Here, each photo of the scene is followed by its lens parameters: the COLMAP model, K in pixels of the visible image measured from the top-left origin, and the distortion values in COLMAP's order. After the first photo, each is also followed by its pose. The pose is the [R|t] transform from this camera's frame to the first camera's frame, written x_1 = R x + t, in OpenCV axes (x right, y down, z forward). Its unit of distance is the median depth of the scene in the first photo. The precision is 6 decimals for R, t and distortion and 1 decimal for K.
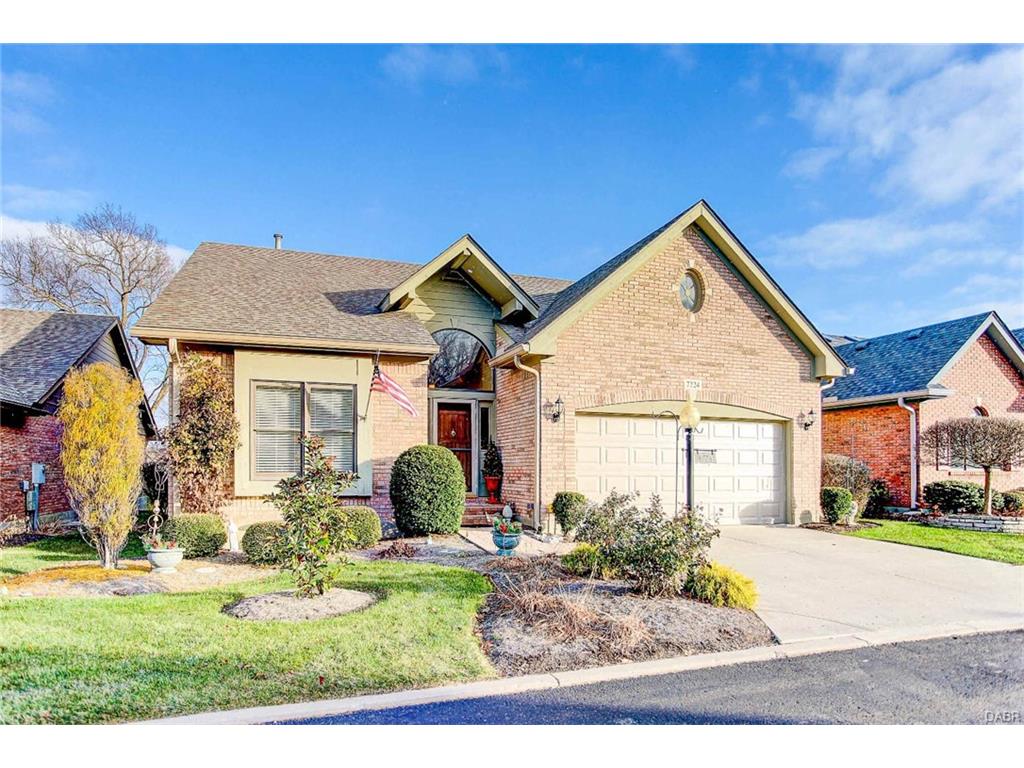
lens RADIAL K [[657.7, 0, 512.0], [0, 657.7, 384.0], [0, 0, 1]] dist [-0.029572, 0.024281]
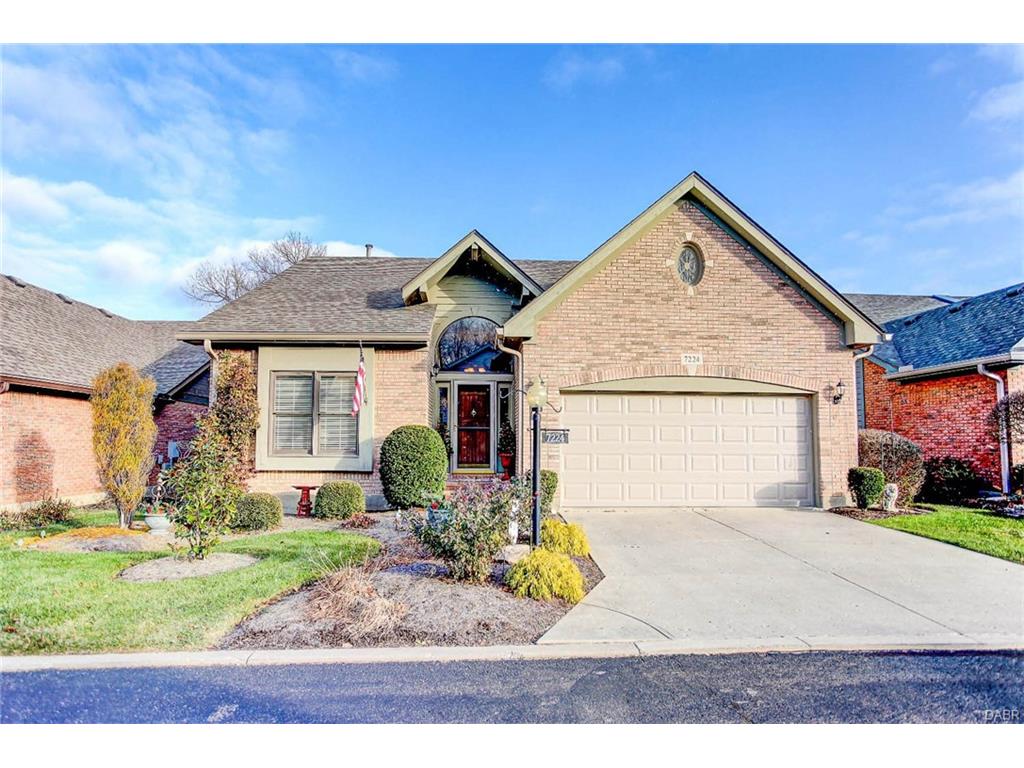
lens RADIAL K [[600.3, 0, 513.7], [0, 600.3, 336.1], [0, 0, 1]] dist [-0.013199, 0.001908]
pose [[0.957833, -0.050746, -0.282810, 0.267896], [0.036938, 0.997860, -0.053950, 0.004543], [0.284943, 0.041229, 0.957657, 0.069920]]
